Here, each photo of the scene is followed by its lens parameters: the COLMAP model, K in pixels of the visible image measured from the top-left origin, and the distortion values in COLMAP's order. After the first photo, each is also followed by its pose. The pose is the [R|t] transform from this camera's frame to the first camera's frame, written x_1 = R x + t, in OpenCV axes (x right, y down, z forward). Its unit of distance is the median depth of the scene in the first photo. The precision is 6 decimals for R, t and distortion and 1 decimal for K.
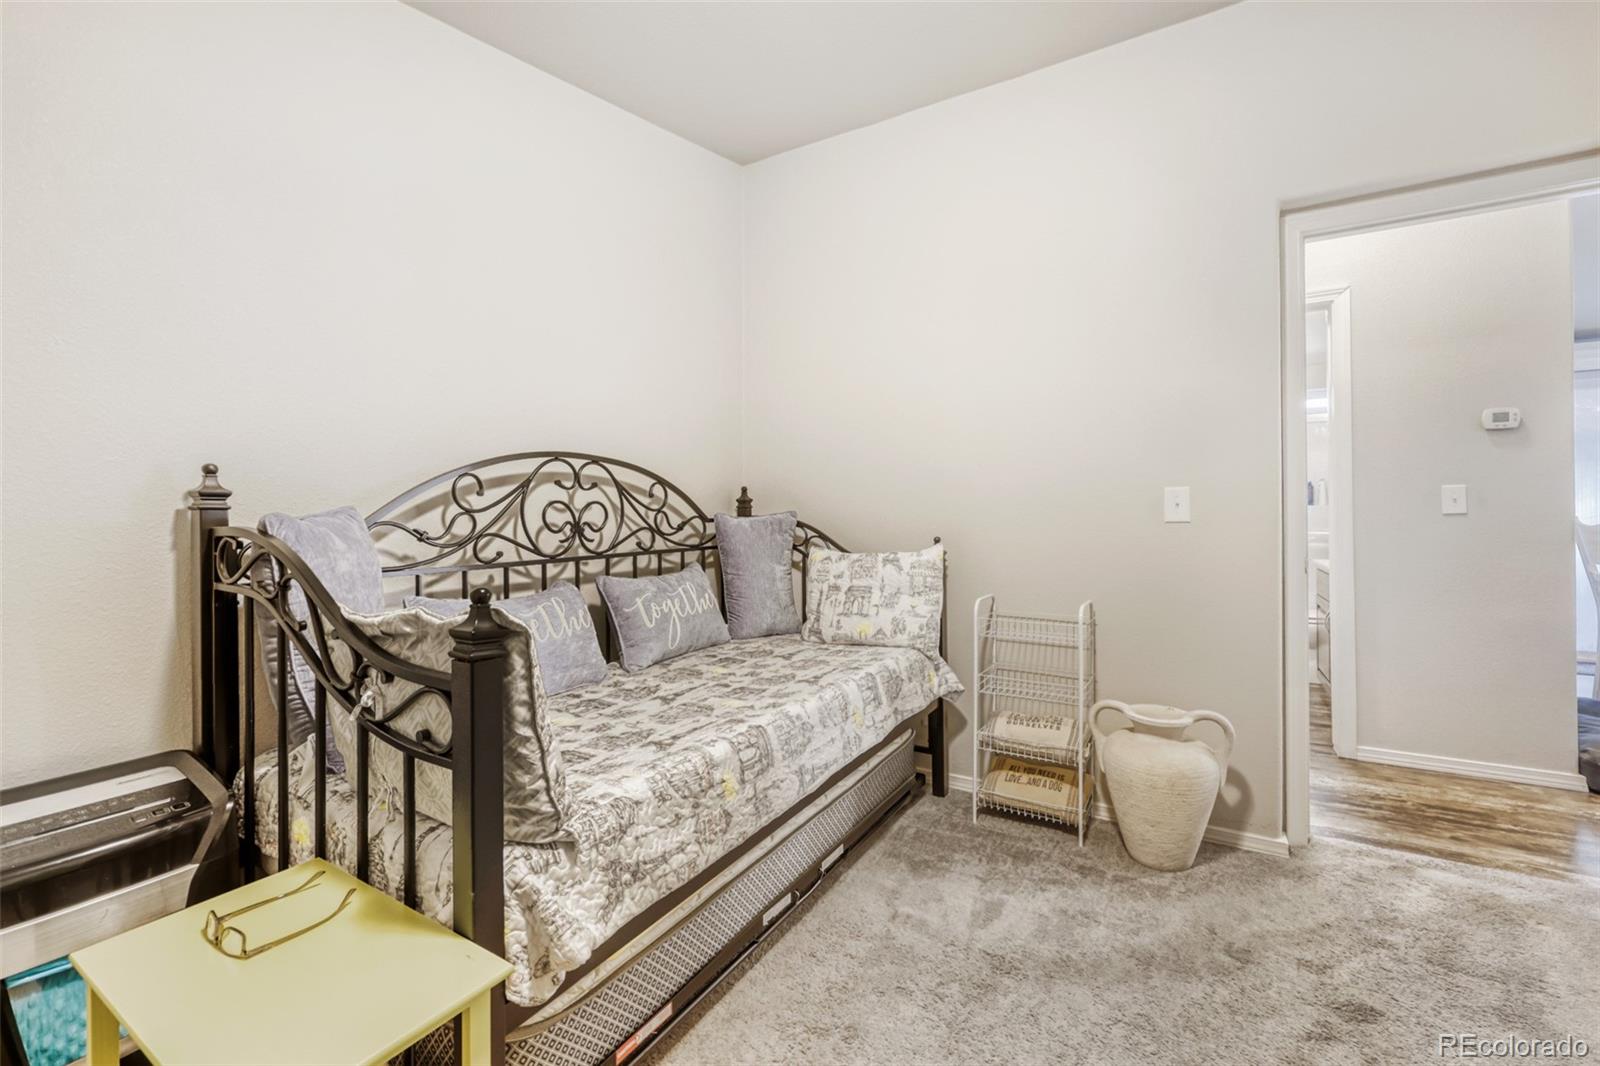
lens RADIAL K [[650.9, 0, 798.5], [0, 650.9, 518.0], [0, 0, 1]] dist [-0.000956, 0.000432]
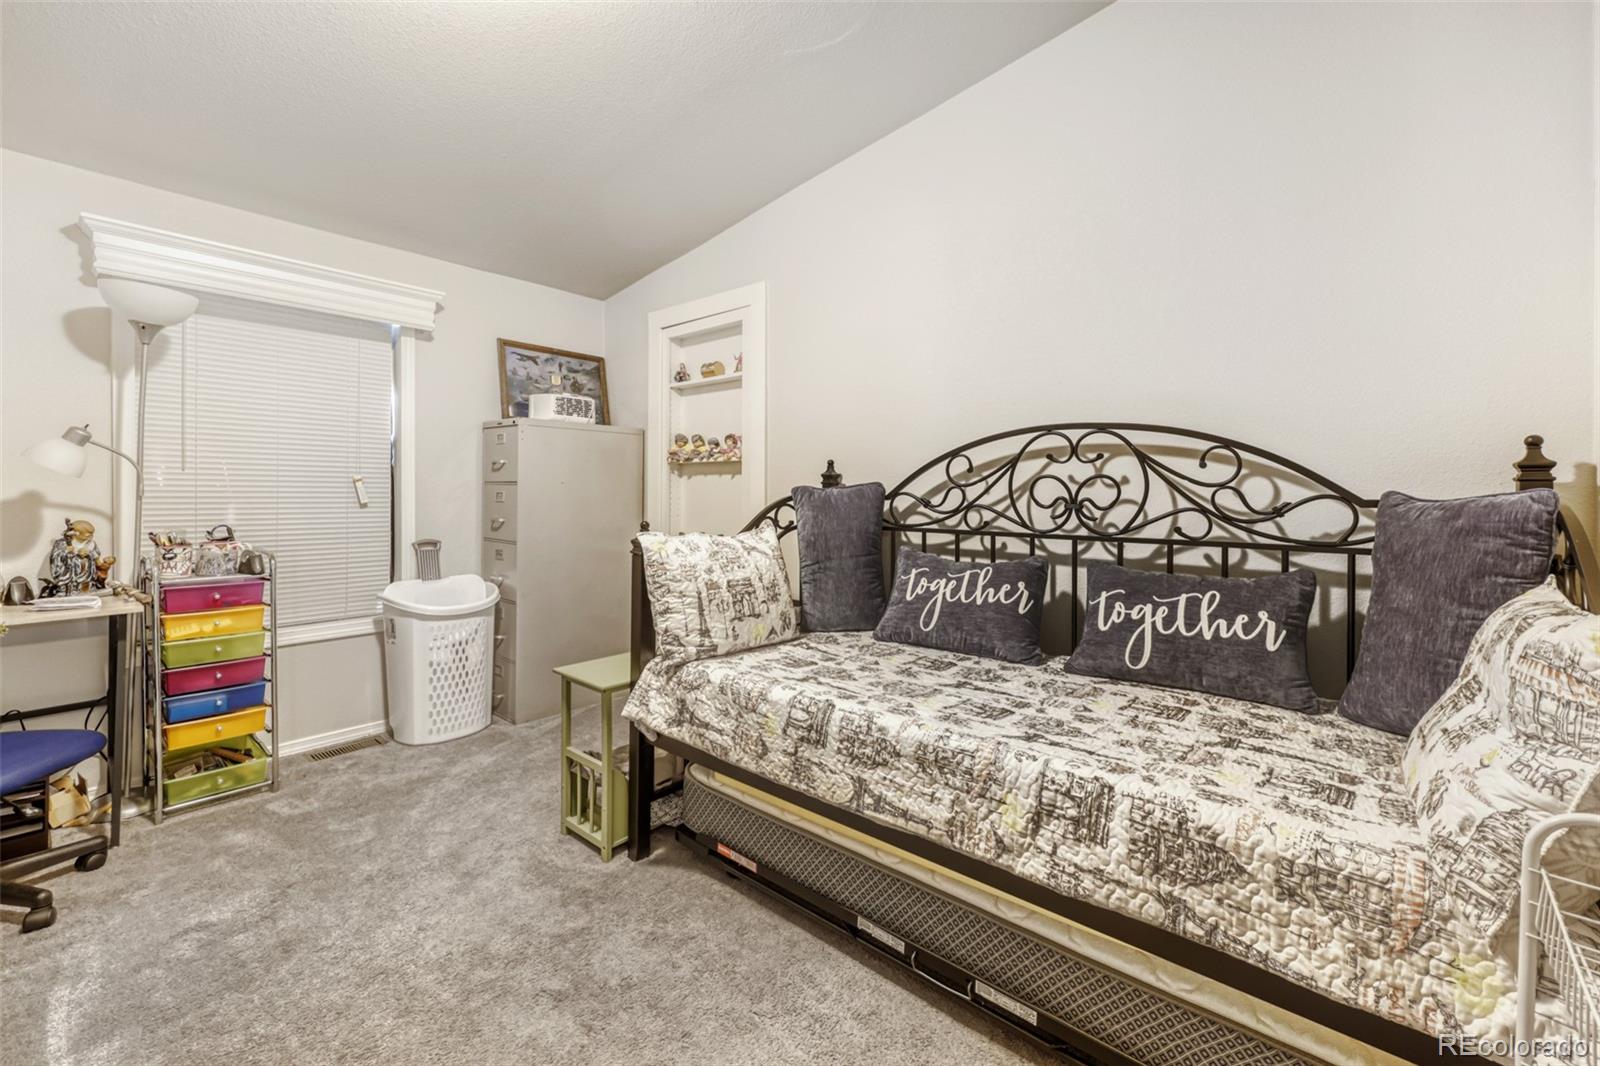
lens RADIAL K [[646.7, 0, 806.5], [0, 646.7, 500.4], [0, 0, 1]] dist [0.000664, 0.000193]
pose [[-0.140393, 0.027682, -0.989709, 0.633734], [-0.011916, 0.999489, 0.029646, -0.012776], [0.990024, 0.015955, -0.139992, 0.764694]]
